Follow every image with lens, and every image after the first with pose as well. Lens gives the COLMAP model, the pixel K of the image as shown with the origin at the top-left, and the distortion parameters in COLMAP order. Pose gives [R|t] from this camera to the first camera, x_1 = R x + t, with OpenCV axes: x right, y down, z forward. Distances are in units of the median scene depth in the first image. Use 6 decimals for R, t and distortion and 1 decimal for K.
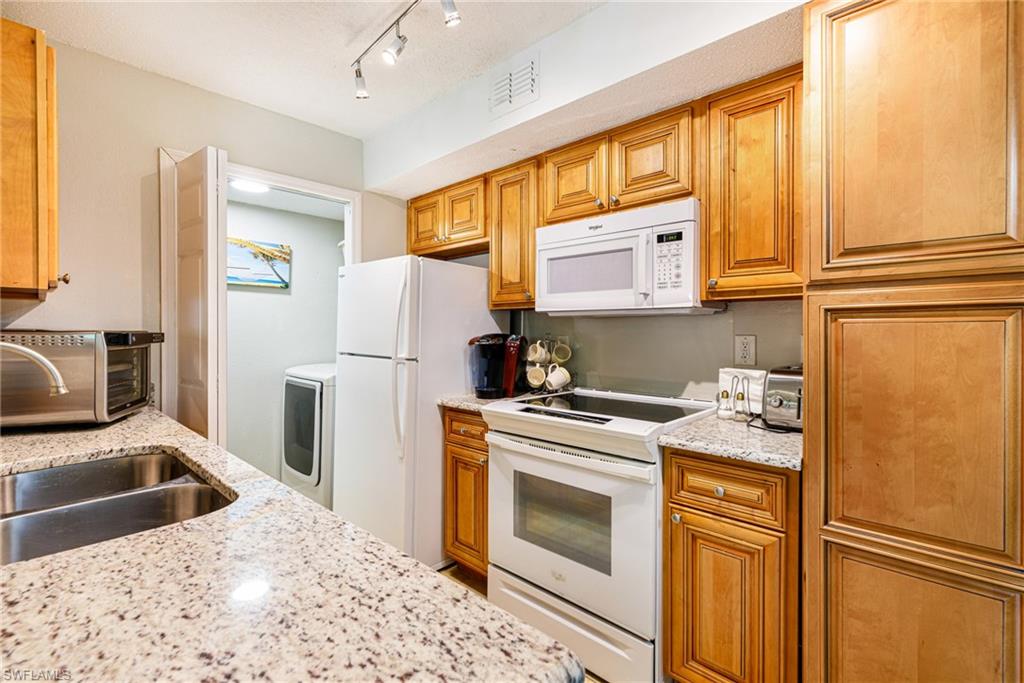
lens RADIAL K [[451.2, 0, 510.7], [0, 451.2, 331.0], [0, 0, 1]] dist [-0.000207, 0.000223]
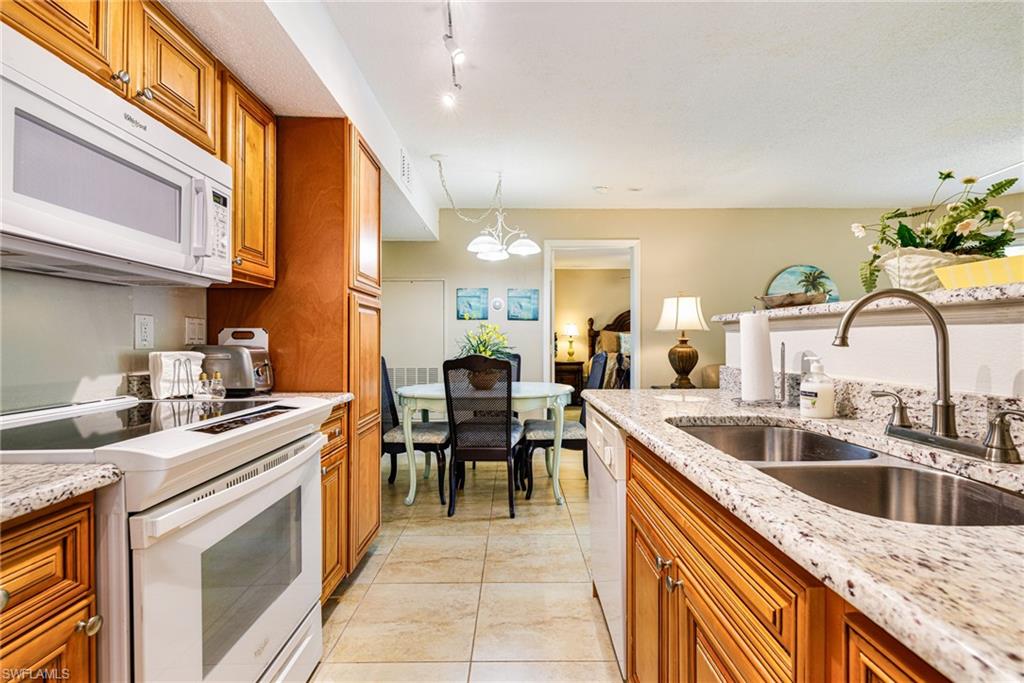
lens RADIAL K [[448.1, 0, 516.5], [0, 448.1, 344.2], [0, 0, 1]] dist [-0.001582, -0.000136]
pose [[-0.690705, -0.002416, 0.723133, -0.908186], [0.001372, 0.999988, 0.004652, 0.094868], [-0.723135, 0.004206, -0.690694, 1.612642]]
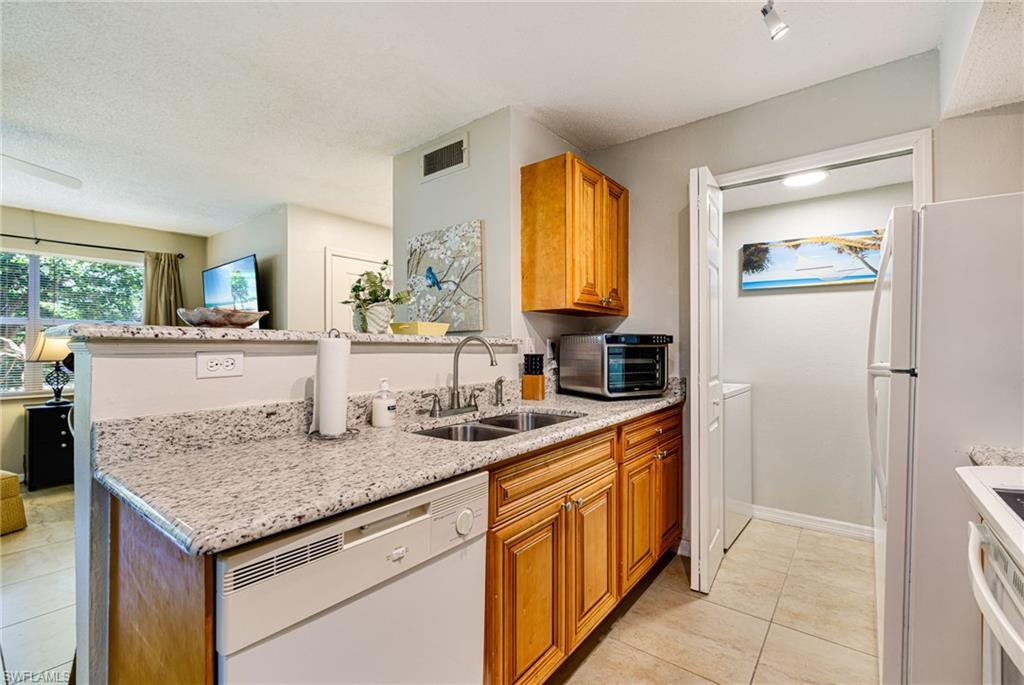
lens RADIAL K [[448.1, 0, 516.5], [0, 448.1, 345.2], [0, 0, 1]] dist [-0.001582, -0.000136]
pose [[0.095711, -0.001298, -0.995408, 0.602603], [0.003000, 0.999995, -0.001015, 0.044166], [0.995405, -0.002889, 0.095715, 0.682556]]
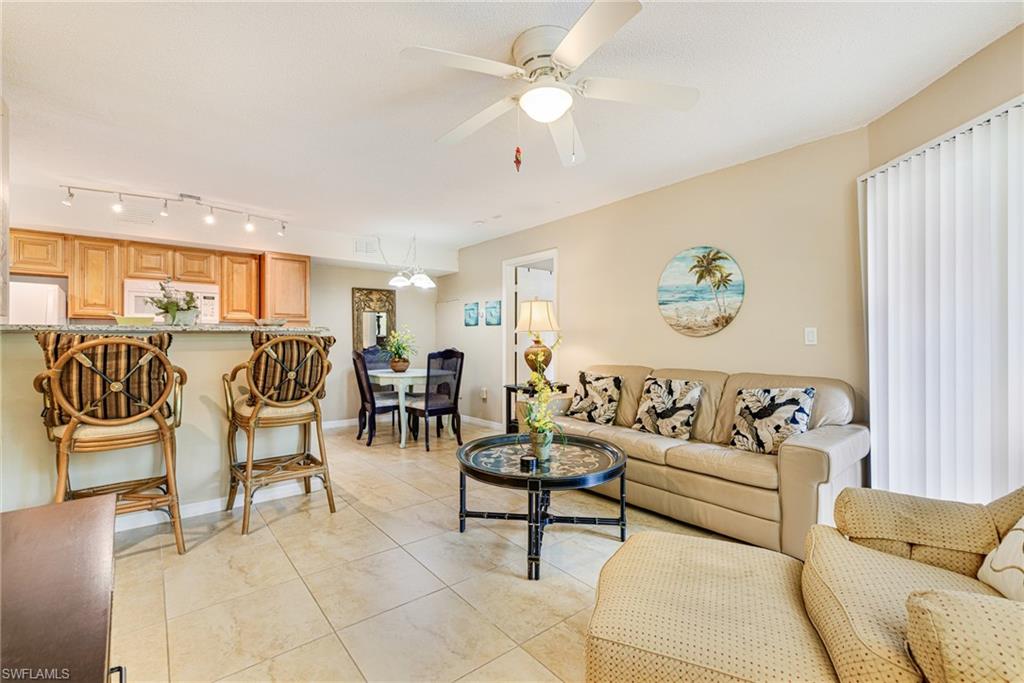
lens RADIAL K [[446.5, 0, 512.0], [0, 446.5, 341.5], [0, 0, 1]] dist [-0.001126, -0.000241]
pose [[0.126060, -0.000446, 0.992022, -2.836968], [0.004143, 0.999991, -0.000077, 0.088490], [-0.992014, 0.004120, 0.126061, -1.574160]]
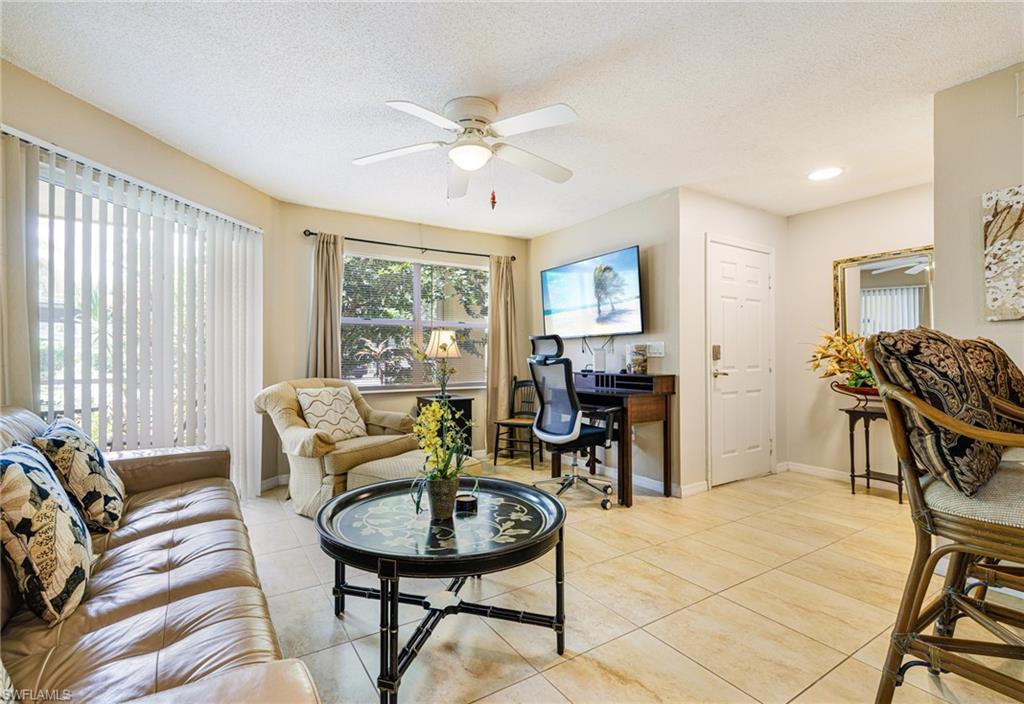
lens RADIAL K [[461.5, 0, 476.5], [0, 461.5, 352.8], [0, 0, 1]] dist [-0.001959, 0.000391]
pose [[-0.272690, -0.002621, -0.962098, 0.508217], [0.000307, 0.999996, -0.002811, 0.107148], [0.962102, -0.001061, -0.272689, -0.956314]]
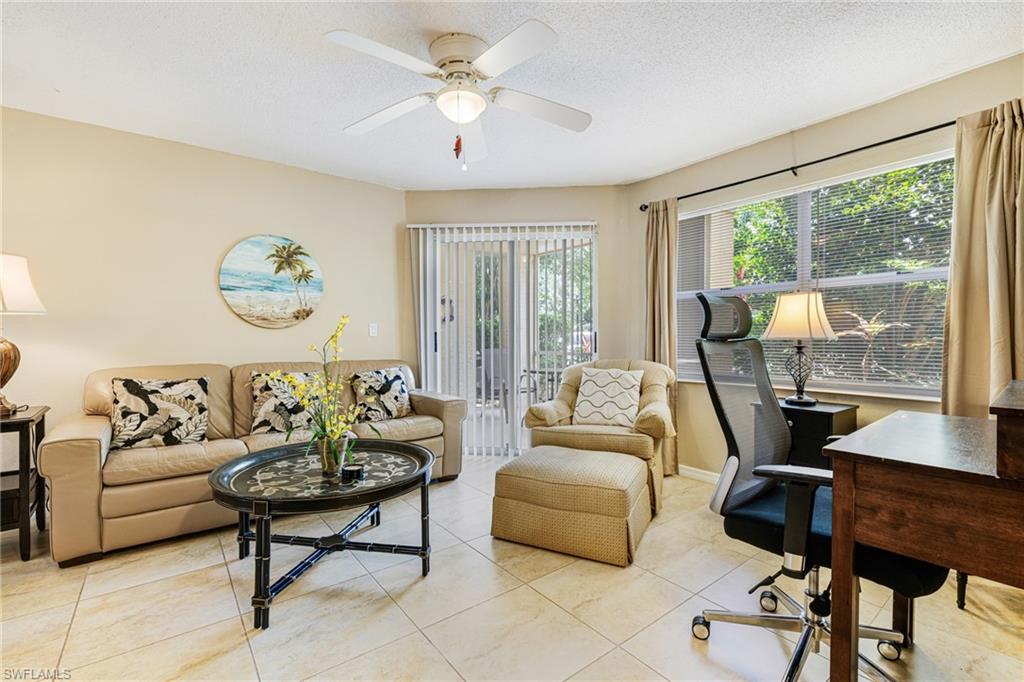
lens RADIAL K [[446.5, 0, 512.0], [0, 446.5, 341.0], [0, 0, 1]] dist [-0.001126, -0.000241]
pose [[-0.989232, 0.003693, 0.146312, -1.739671], [0.005004, 0.999951, 0.008593, 0.122306], [-0.146273, 0.009233, -0.989201, 0.078583]]
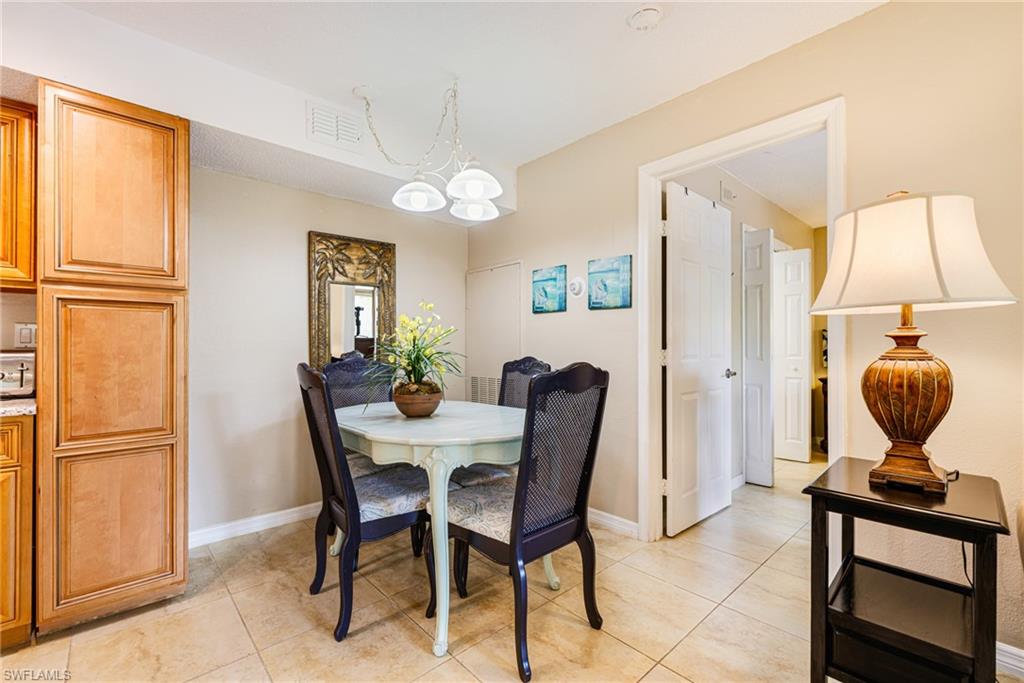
lens RADIAL K [[441.8, 0, 508.4], [0, 441.8, 346.2], [0, 0, 1]] dist [-0.001388, -0.000346]
pose [[0.080326, 0.001467, 0.996768, -0.548495], [0.003447, 0.999993, -0.001750, 0.103721], [-0.996763, 0.003576, 0.080320, -0.512942]]
